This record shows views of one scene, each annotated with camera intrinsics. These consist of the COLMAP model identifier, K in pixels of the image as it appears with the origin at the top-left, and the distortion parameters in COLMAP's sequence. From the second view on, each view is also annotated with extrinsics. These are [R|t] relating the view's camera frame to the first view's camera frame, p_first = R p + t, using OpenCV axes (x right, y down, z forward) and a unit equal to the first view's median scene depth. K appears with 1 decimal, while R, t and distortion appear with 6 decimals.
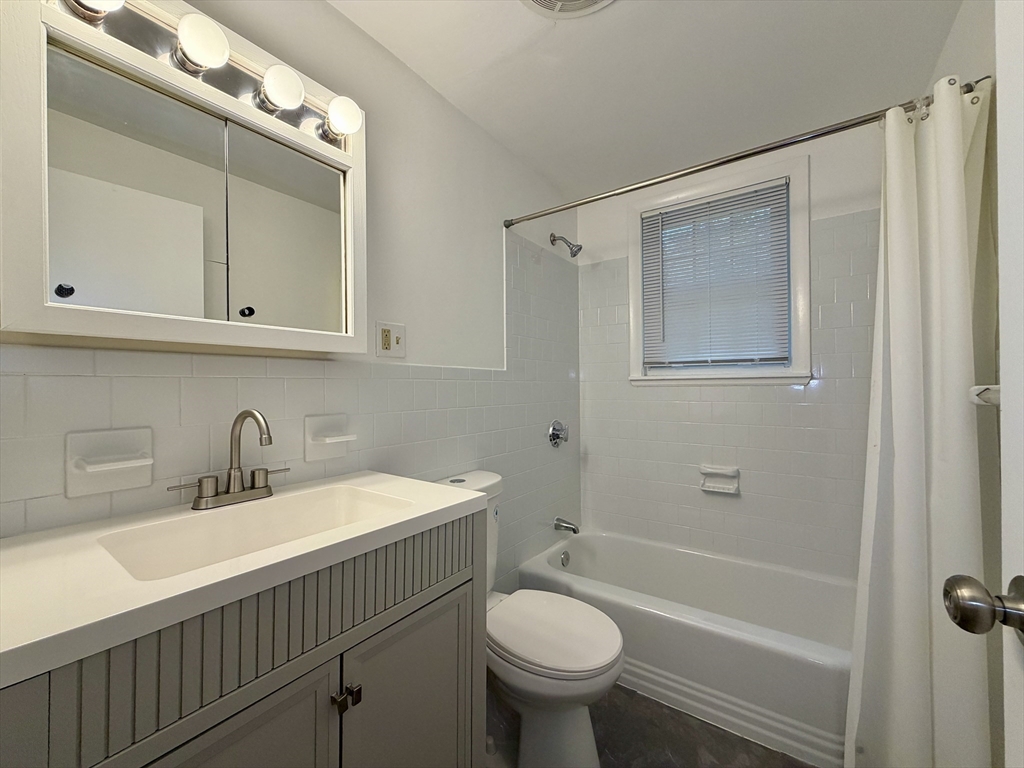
lens RADIAL K [[409.2, 0, 510.3], [0, 409.2, 383.4], [0, 0, 1]] dist [-0.001337, 0.000227]
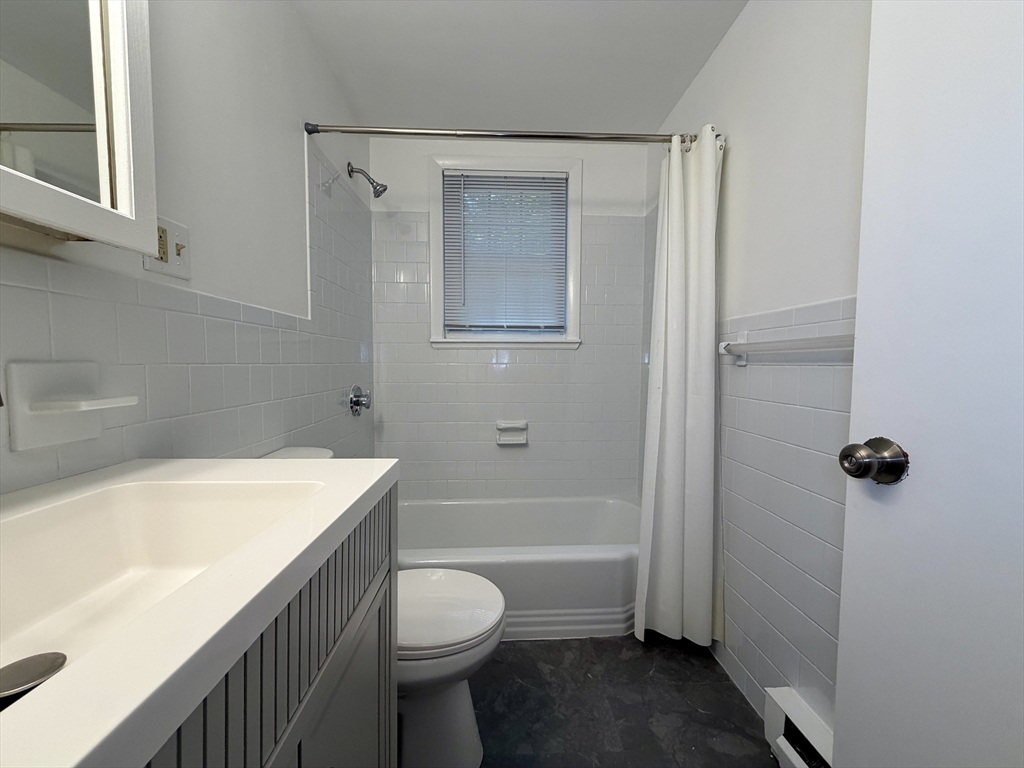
lens RADIAL K [[409.2, 0, 510.3], [0, 409.2, 383.4], [0, 0, 1]] dist [-0.001337, 0.000227]
pose [[0.790398, -0.021359, 0.612221, -0.180879], [-0.015216, 0.998399, 0.054476, 0.039277], [-0.612404, -0.052373, 0.788808, 0.129839]]
